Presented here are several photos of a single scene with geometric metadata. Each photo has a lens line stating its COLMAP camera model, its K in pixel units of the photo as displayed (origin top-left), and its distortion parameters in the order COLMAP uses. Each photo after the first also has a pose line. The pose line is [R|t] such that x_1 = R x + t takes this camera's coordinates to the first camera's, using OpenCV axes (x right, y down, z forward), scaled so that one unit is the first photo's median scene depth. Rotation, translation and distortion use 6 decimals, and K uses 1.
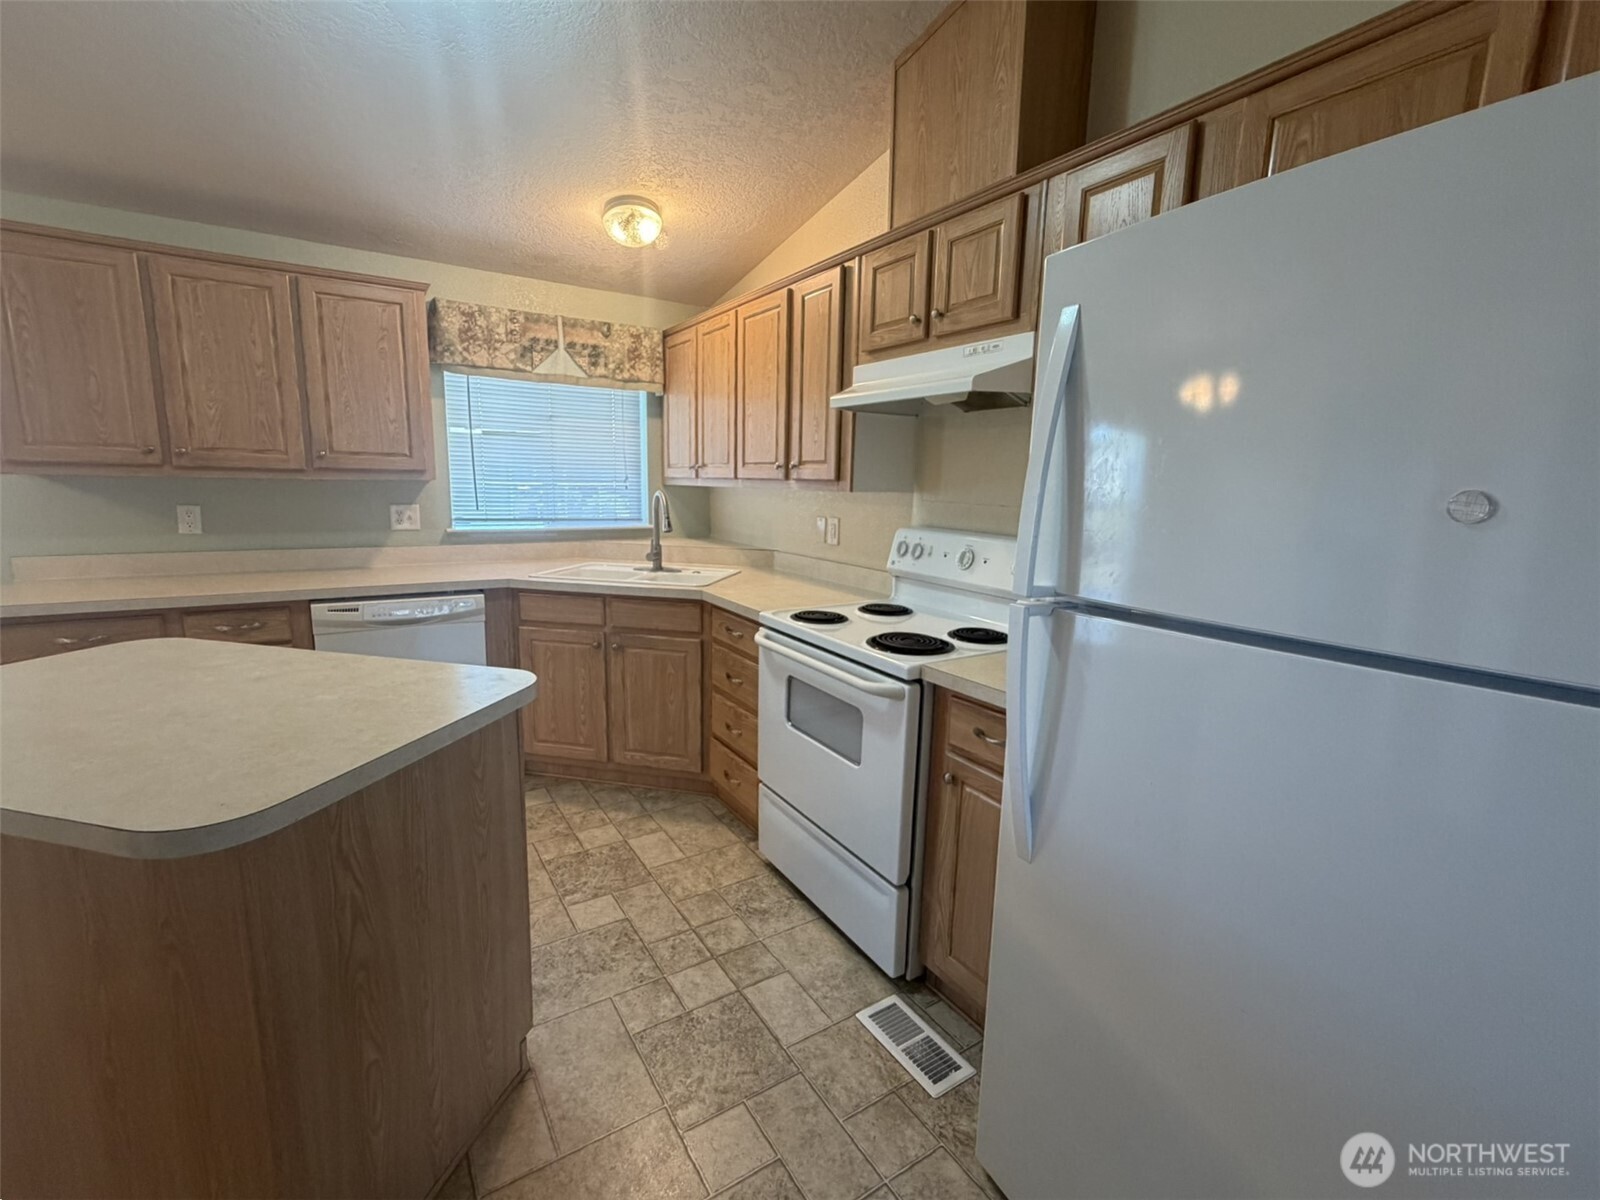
lens RADIAL K [[728.4, 0, 800.0], [0, 728.4, 600.0], [0, 0, 1]] dist [0.000771, 0.000032]
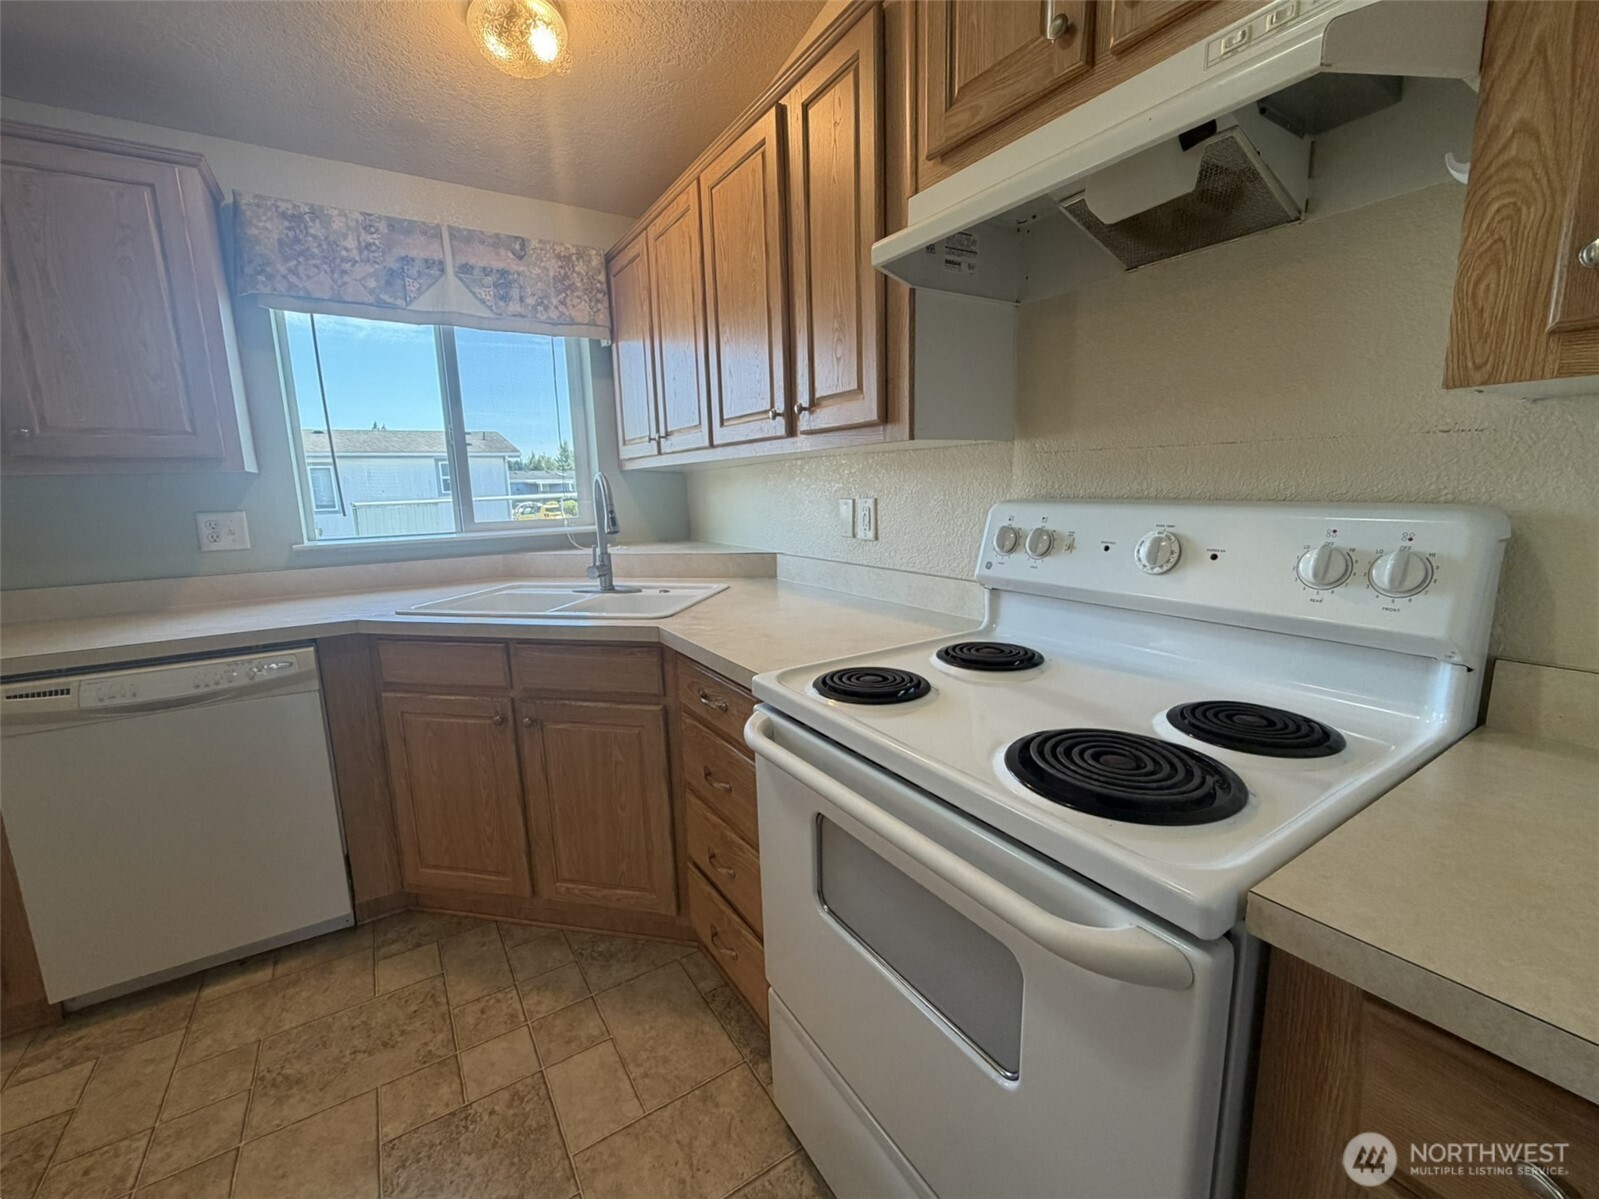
lens RADIAL K [[688.4, 0, 800.4], [0, 688.4, 594.3], [0, 0, 1]] dist [0.004280, 0.000376]
pose [[0.998744, -0.049768, -0.005799, -0.013060], [0.049749, 0.998756, -0.003427, -0.030830], [0.005963, 0.003134, 0.999977, 0.418374]]
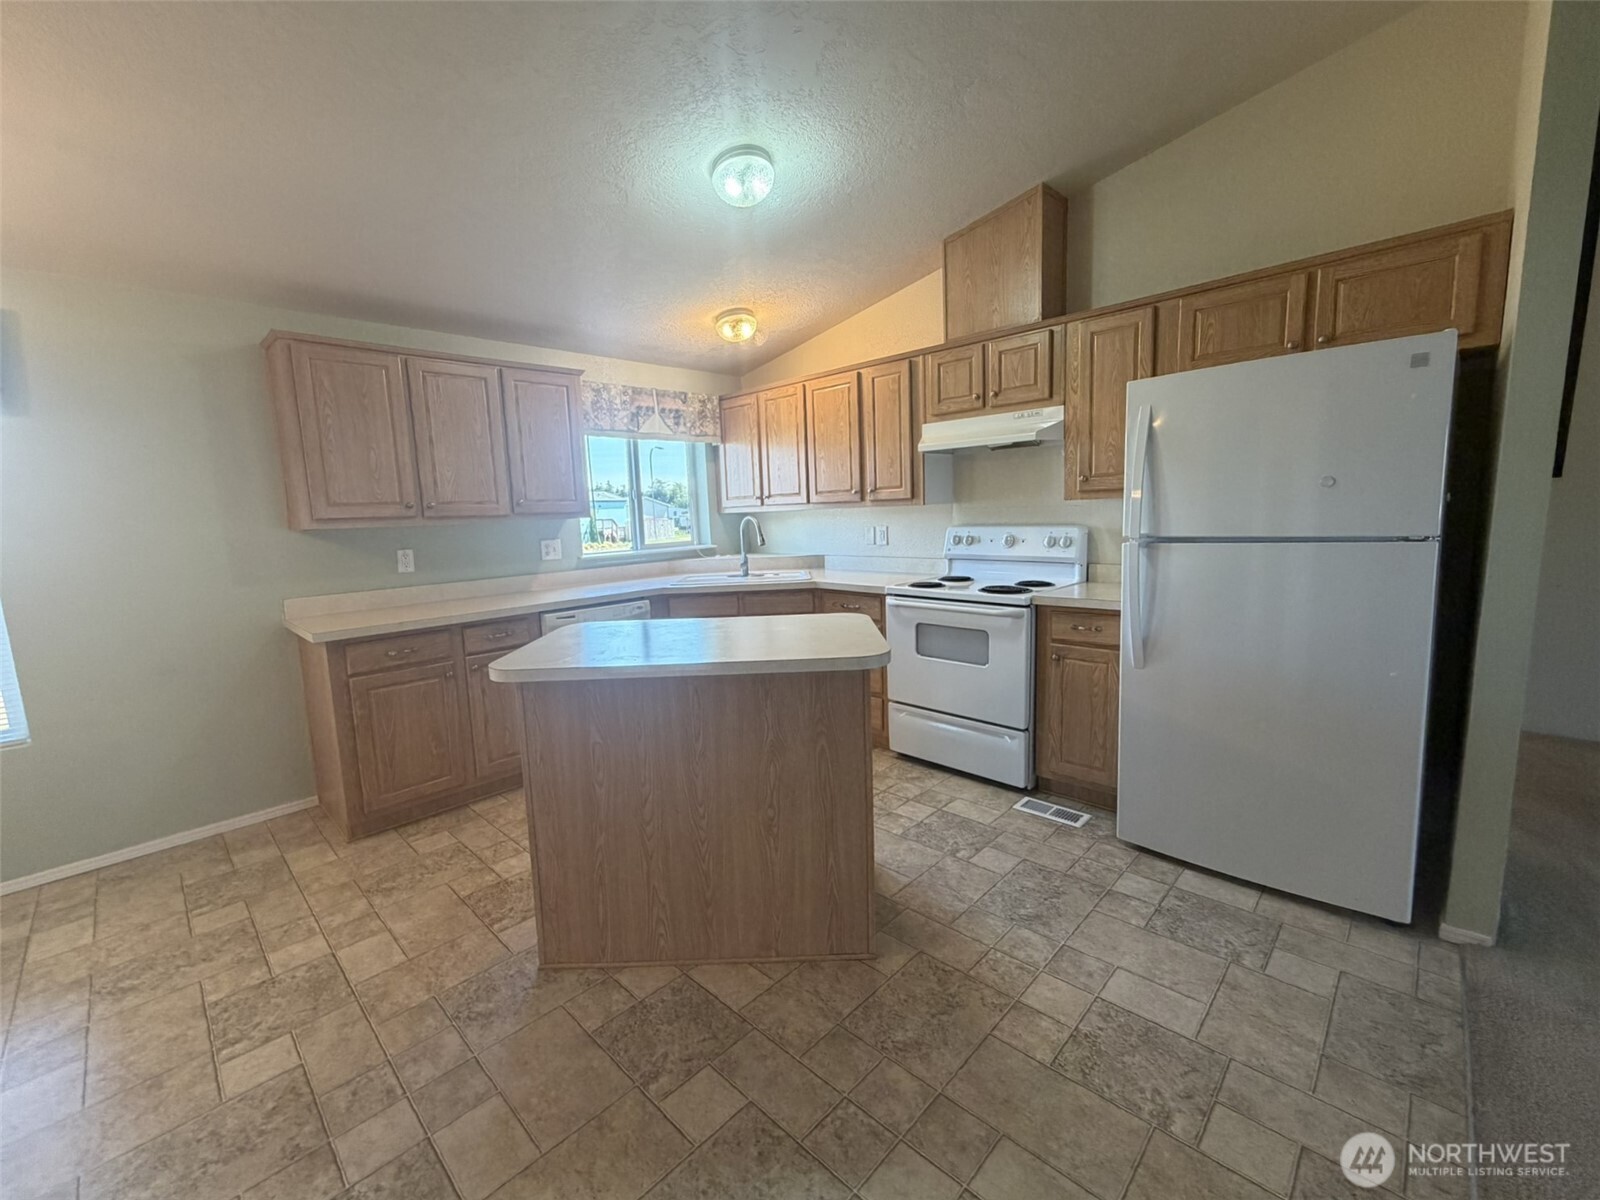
lens RADIAL K [[679.1, 0, 802.7], [0, 679.1, 603.1], [0, 0, 1]] dist [-0.018670, 0.000240]
pose [[0.970379, -0.090930, 0.223823, -0.441971], [0.096210, 0.995279, -0.012776, 0.042823], [-0.221604, 0.033931, 0.974546, -0.277788]]
